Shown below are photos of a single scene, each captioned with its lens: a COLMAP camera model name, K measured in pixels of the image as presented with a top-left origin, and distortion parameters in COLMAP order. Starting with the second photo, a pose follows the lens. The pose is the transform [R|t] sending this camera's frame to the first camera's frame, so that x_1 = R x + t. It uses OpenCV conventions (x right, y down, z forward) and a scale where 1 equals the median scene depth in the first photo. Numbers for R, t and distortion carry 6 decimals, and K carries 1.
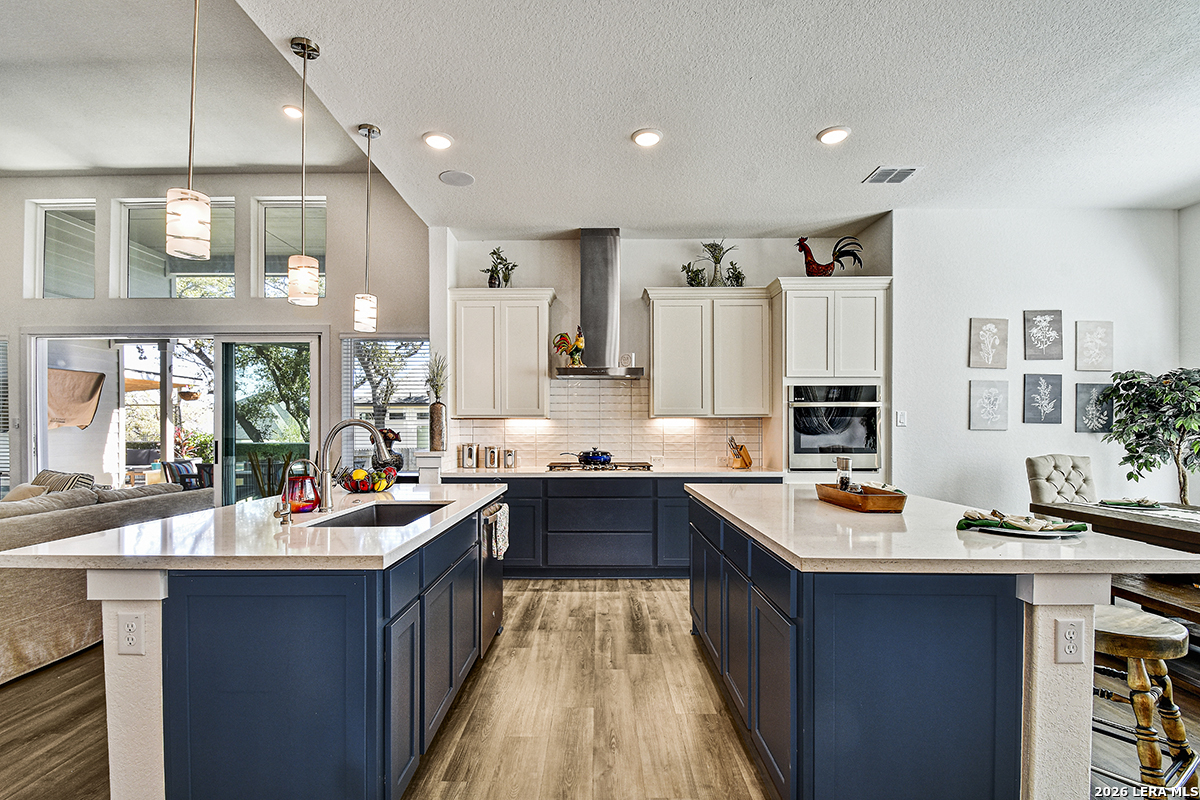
lens RADIAL K [[556.8, 0, 585.7], [0, 556.8, 425.6], [0, 0, 1]] dist [0.002784, -0.009609]
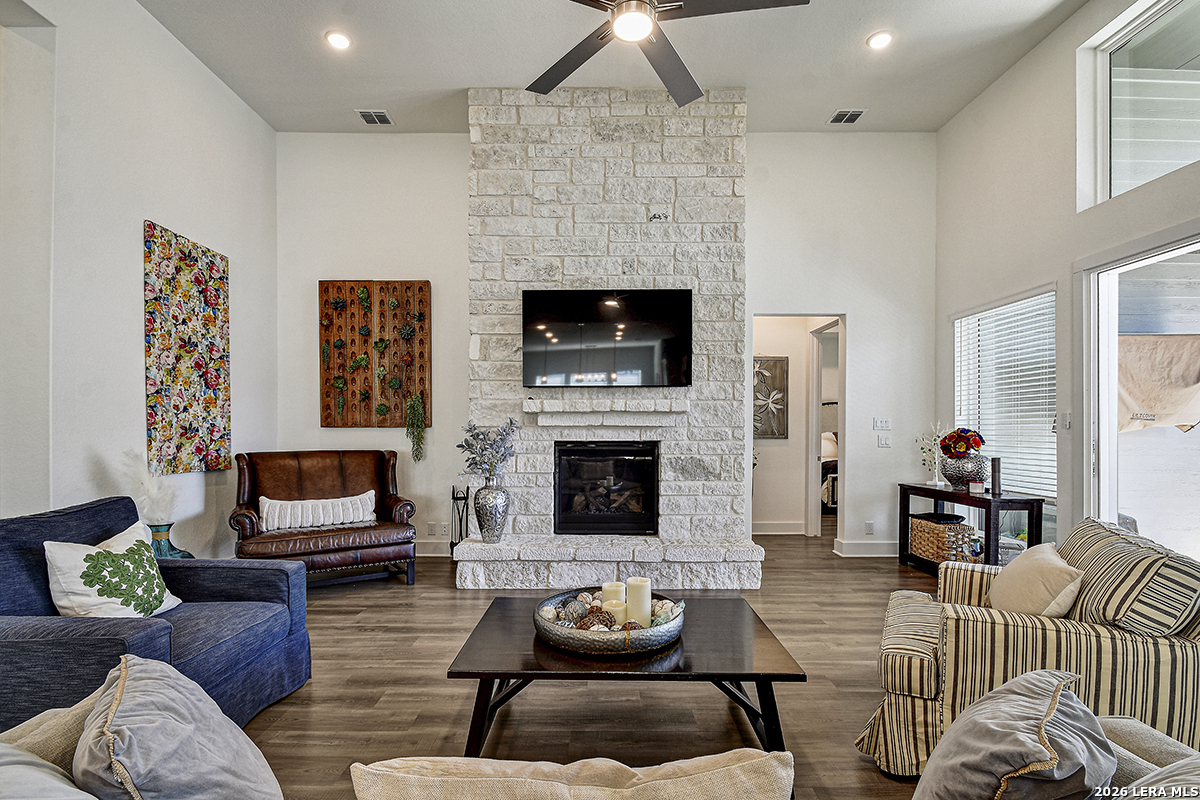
lens RADIAL K [[556.8, 0, 592.9], [0, 556.8, 436.4], [0, 0, 1]] dist [0.002784, -0.009609]
pose [[0.010278, 0.010466, -0.999892, -0.553688], [0.005139, 0.999931, 0.010519, 0.004967], [0.999934, -0.005247, 0.010224, 0.616152]]
